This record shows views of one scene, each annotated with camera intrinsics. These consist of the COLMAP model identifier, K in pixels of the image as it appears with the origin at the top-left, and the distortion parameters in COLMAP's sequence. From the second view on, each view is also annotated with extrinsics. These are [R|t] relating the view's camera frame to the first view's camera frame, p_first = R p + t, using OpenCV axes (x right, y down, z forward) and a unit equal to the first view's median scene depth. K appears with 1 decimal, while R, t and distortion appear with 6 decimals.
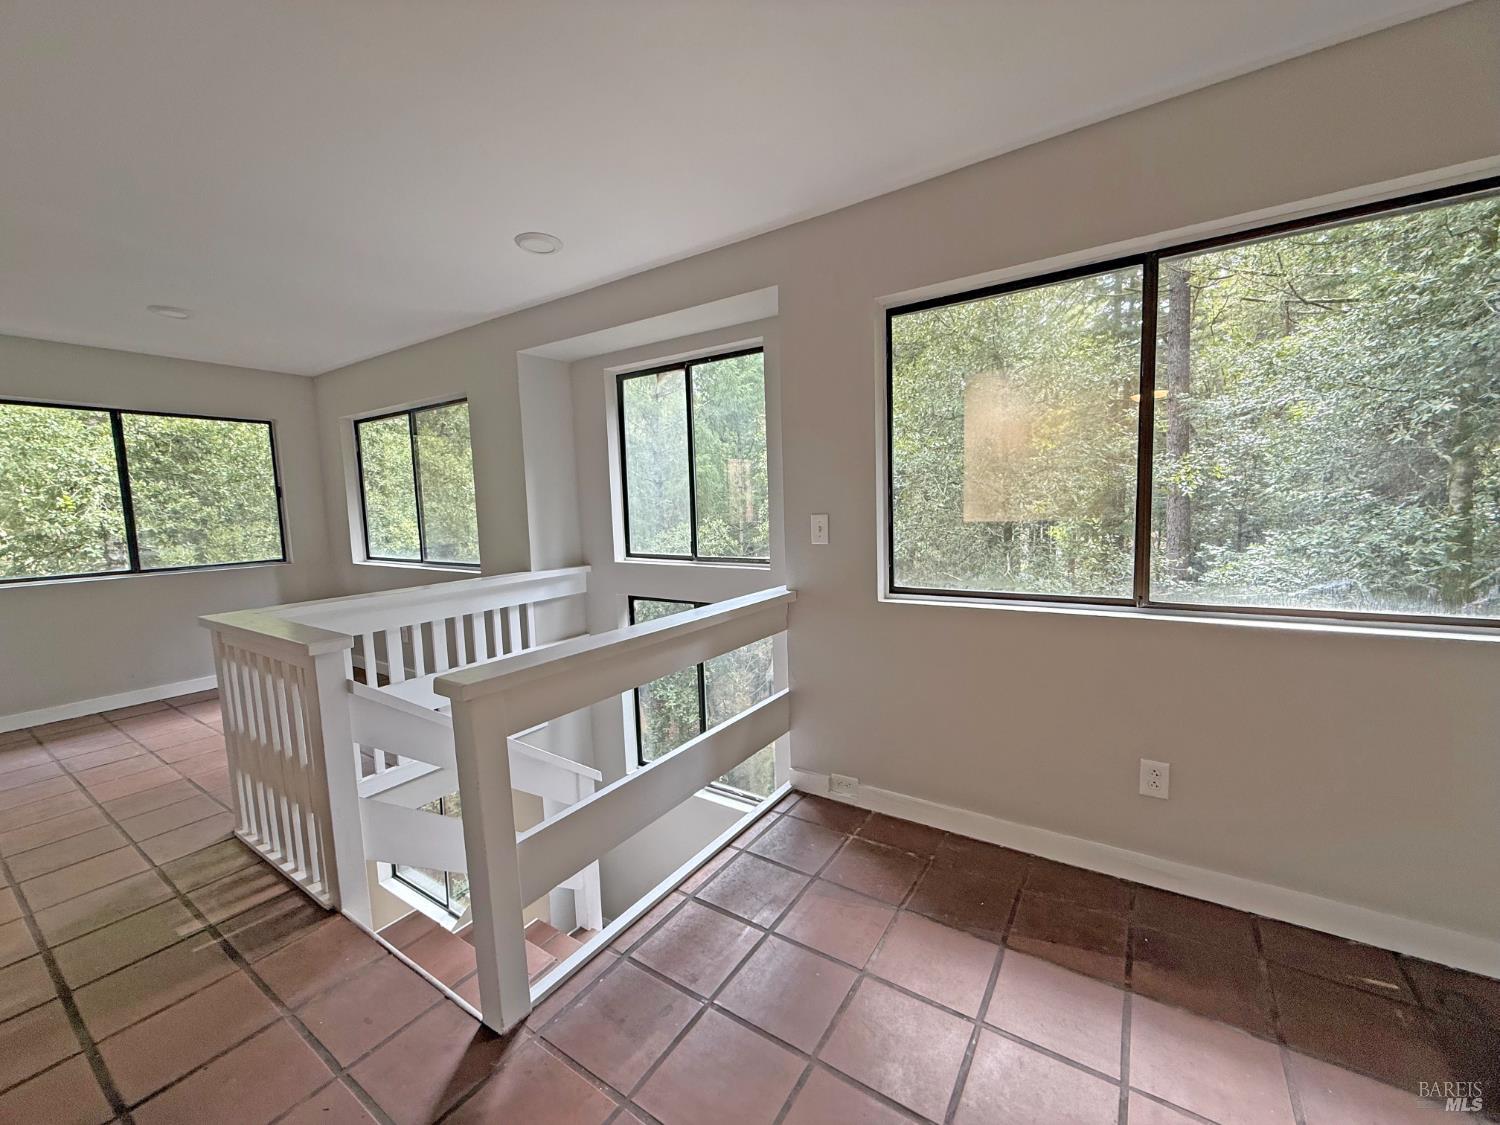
lens RADIAL K [[603.6, 0, 752.8], [0, 603.6, 557.6], [0, 0, 1]] dist [0.000626, 0.000608]
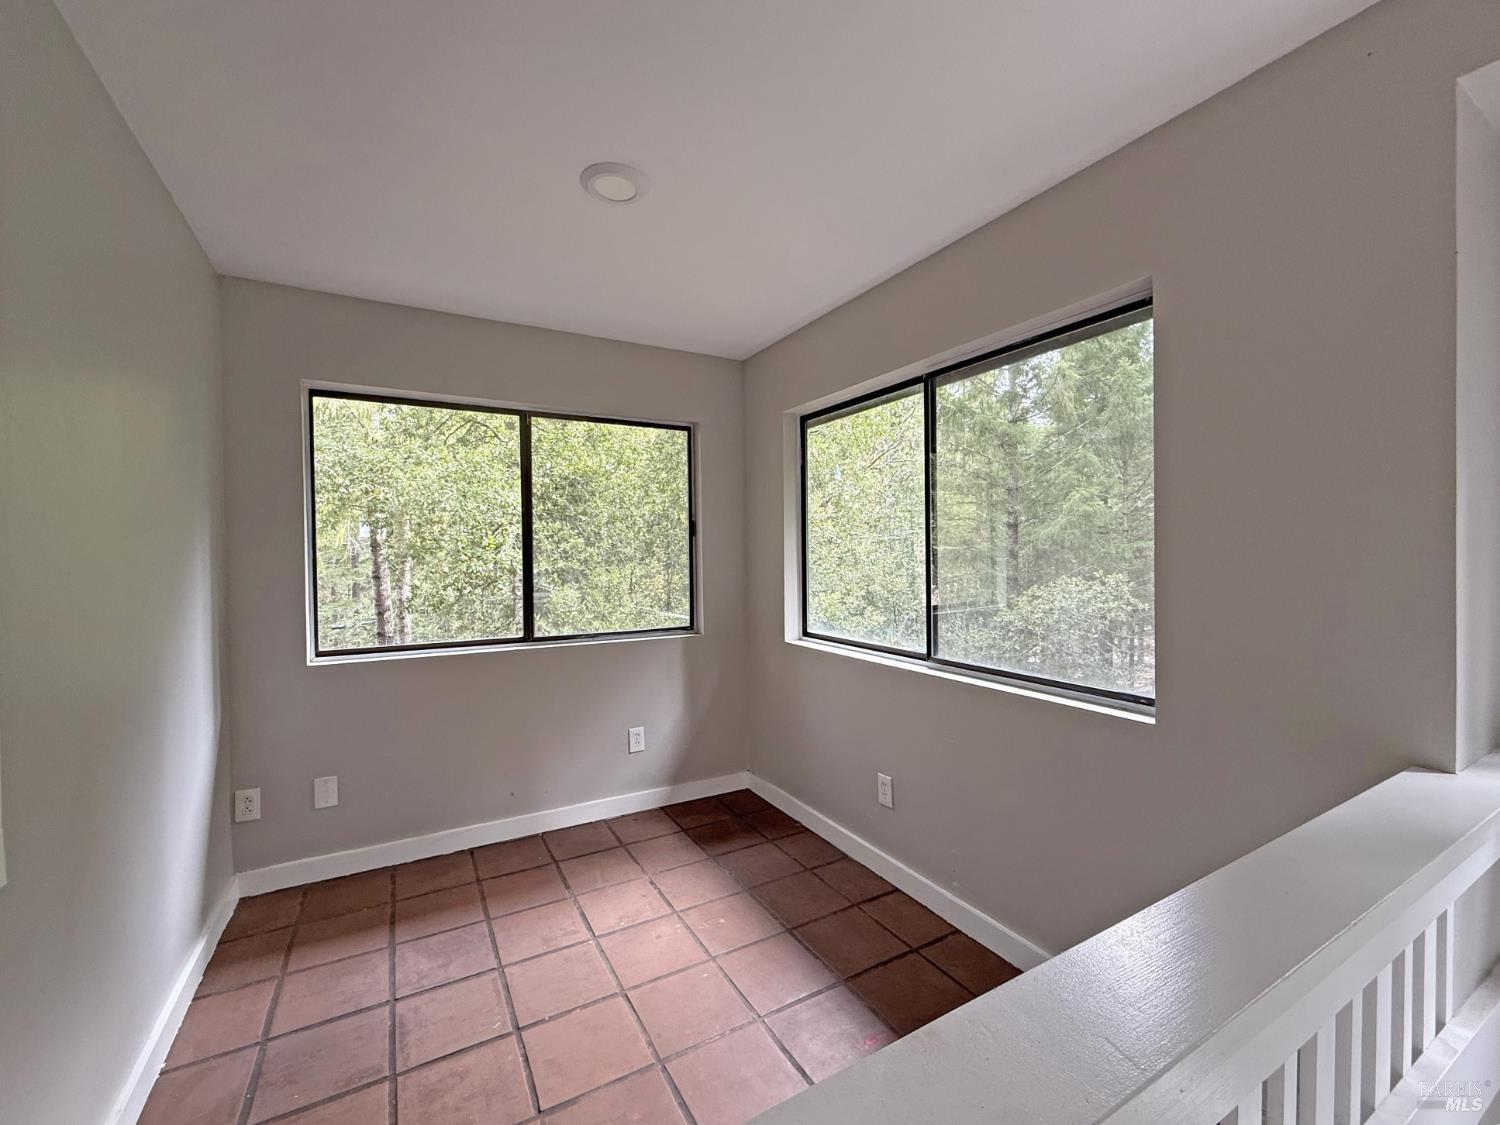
lens RADIAL K [[603.6, 0, 751.3], [0, 603.6, 550.4], [0, 0, 1]] dist [0.000626, 0.000608]
pose [[0.898501, 0.016149, -0.438674, -0.235314], [-0.053965, 0.995806, -0.073873, -0.020557], [0.435641, 0.090048, 0.895605, 0.232137]]
